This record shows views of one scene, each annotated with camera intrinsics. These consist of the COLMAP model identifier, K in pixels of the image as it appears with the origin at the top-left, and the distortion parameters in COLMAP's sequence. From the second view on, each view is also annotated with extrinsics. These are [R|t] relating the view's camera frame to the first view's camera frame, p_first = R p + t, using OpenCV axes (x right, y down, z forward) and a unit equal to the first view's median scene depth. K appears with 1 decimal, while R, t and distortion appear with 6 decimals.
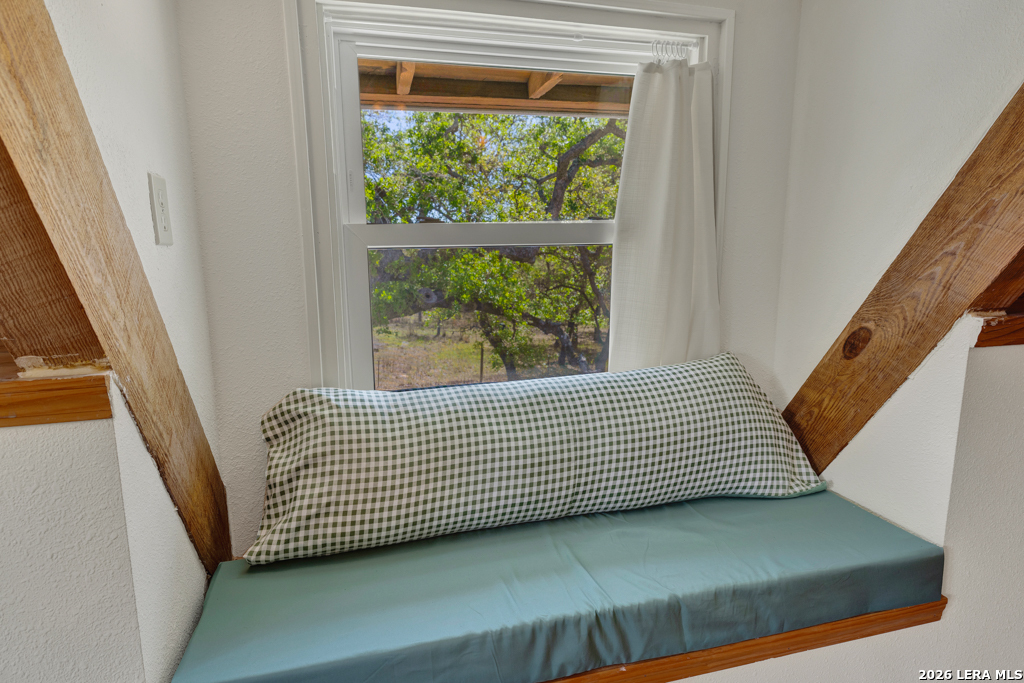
lens RADIAL K [[554.6, 0, 512.0], [0, 554.6, 341.5], [0, 0, 1]] dist [0.000815, 0.000083]
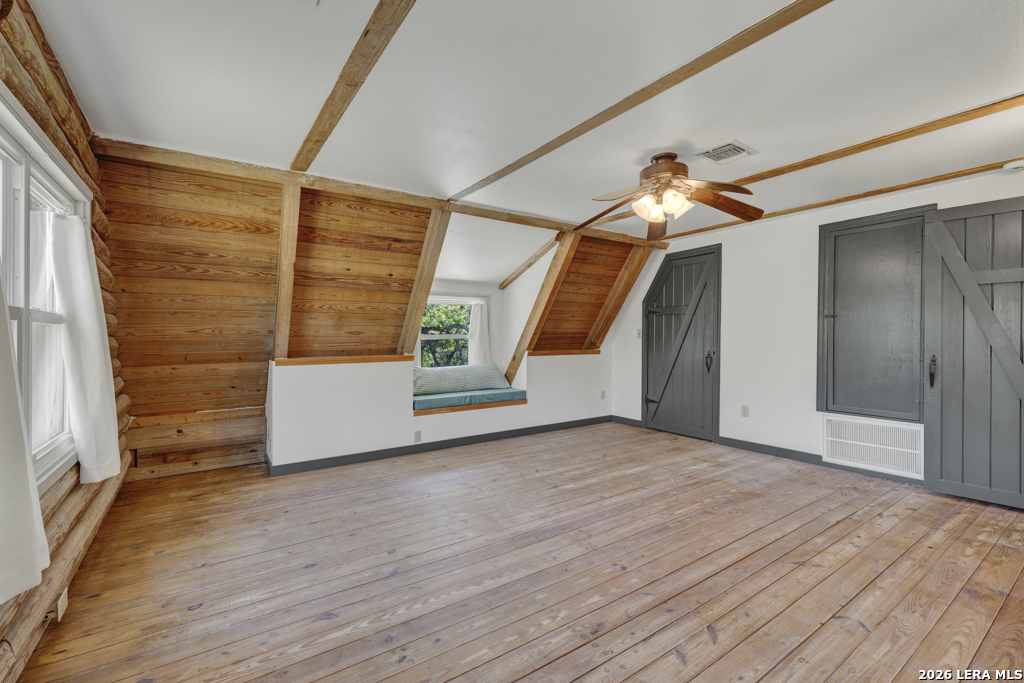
lens RADIAL K [[437.5, 0, 511.7], [0, 437.5, 335.1], [0, 0, 1]] dist [0.003363, 0.000419]
pose [[0.939290, 0.017220, 0.342692, -0.850235], [0.042889, 0.985015, -0.167053, 0.485965], [-0.340433, 0.171609, 0.924476, -2.921817]]
